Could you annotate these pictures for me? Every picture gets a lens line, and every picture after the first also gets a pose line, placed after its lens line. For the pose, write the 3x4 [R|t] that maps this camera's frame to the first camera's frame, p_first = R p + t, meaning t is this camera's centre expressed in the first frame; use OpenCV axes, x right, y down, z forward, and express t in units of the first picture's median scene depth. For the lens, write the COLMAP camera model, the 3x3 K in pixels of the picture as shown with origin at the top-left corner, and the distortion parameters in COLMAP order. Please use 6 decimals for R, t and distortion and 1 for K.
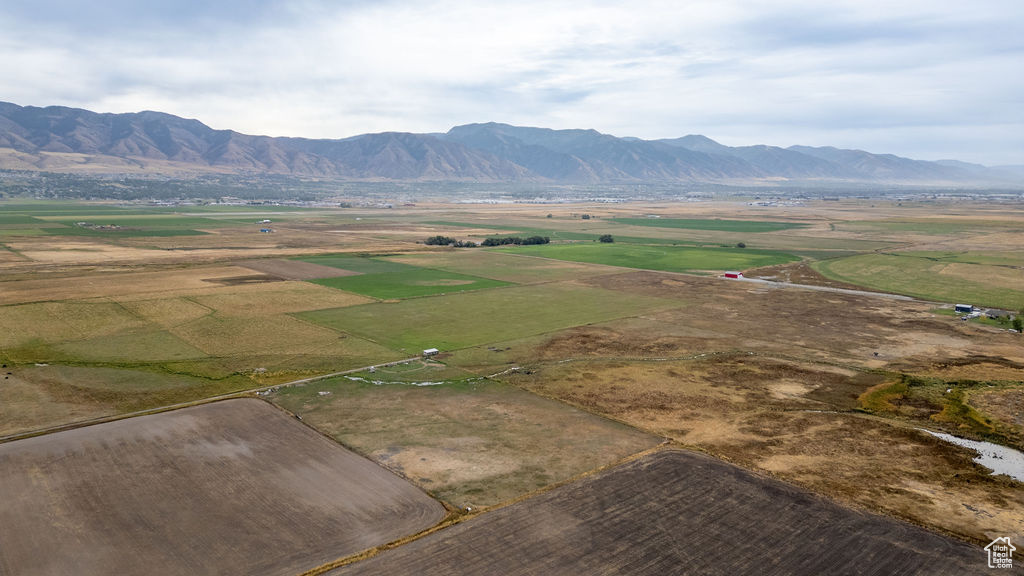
lens RADIAL K [[712.2, 0, 513.6], [0, 712.2, 287.1], [0, 0, 1]] dist [0.080369, -0.074865]
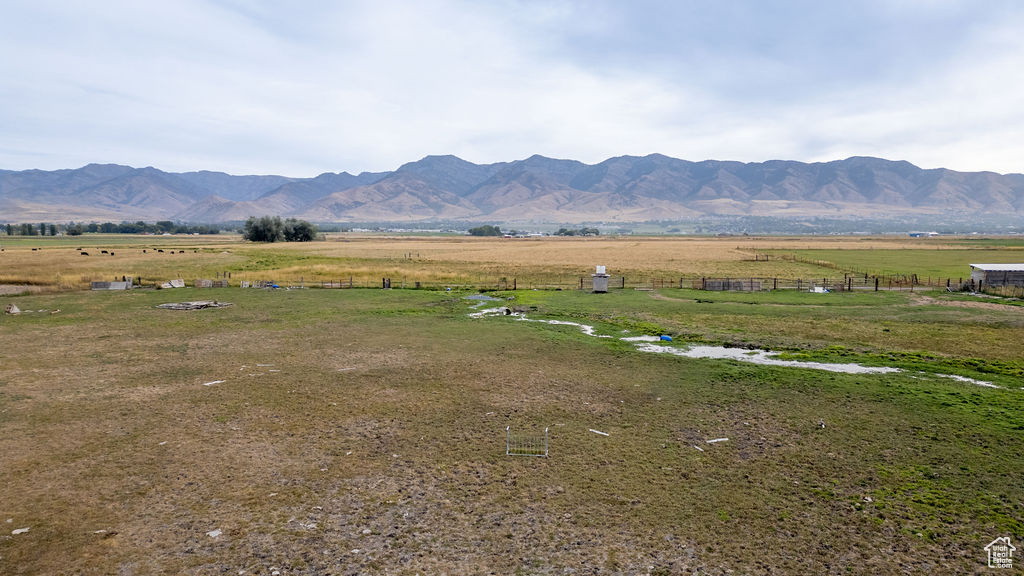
lens RADIAL K [[712.2, 0, 513.6], [0, 712.2, 287.1], [0, 0, 1]] dist [0.080369, -0.074865]
pose [[0.615010, 0.052146, -0.786793, -0.053177], [-0.109412, 0.993802, -0.019657, 0.127114], [0.780892, 0.098174, 0.616903, 0.882560]]
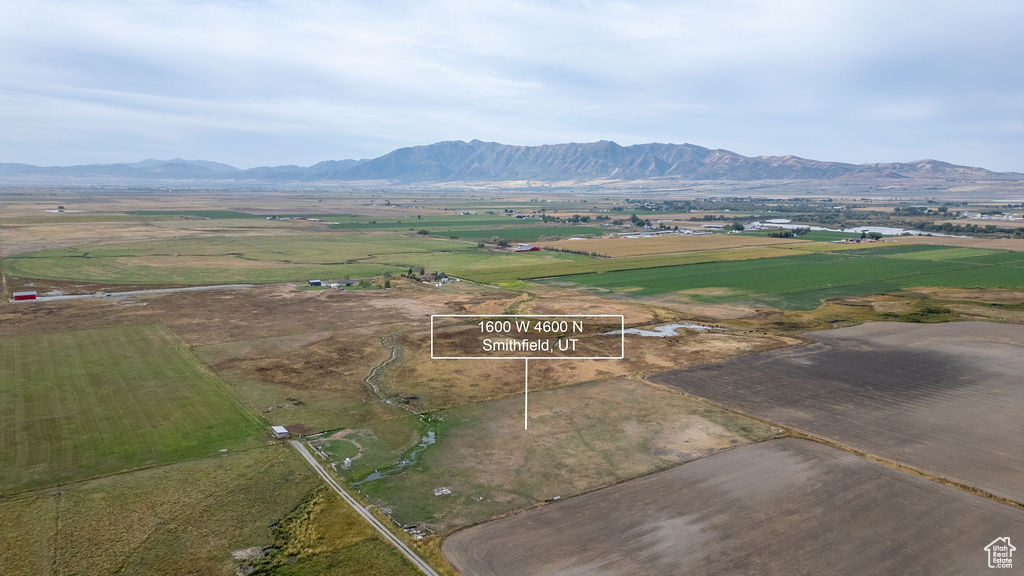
lens RADIAL K [[712.2, 0, 513.6], [0, 712.2, 287.1], [0, 0, 1]] dist [0.080369, -0.074865]
pose [[0.129001, -0.142146, 0.981404, -0.836947], [0.137394, 0.982690, 0.124272, -0.110574], [-0.982080, 0.118808, 0.146298, 0.757646]]
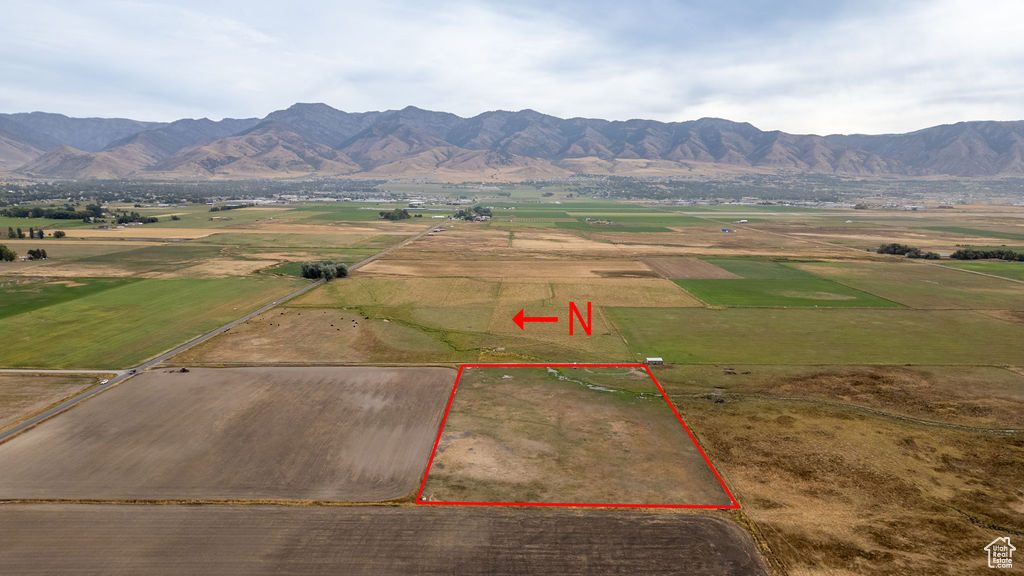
lens RADIAL K [[712.2, 0, 513.6], [0, 712.2, 287.1], [0, 0, 1]] dist [0.080369, -0.074865]
pose [[0.744926, 0.095204, -0.660320, 0.412002], [-0.095403, 0.994795, 0.035801, -0.025437], [0.660291, 0.036327, 0.750131, 0.180997]]
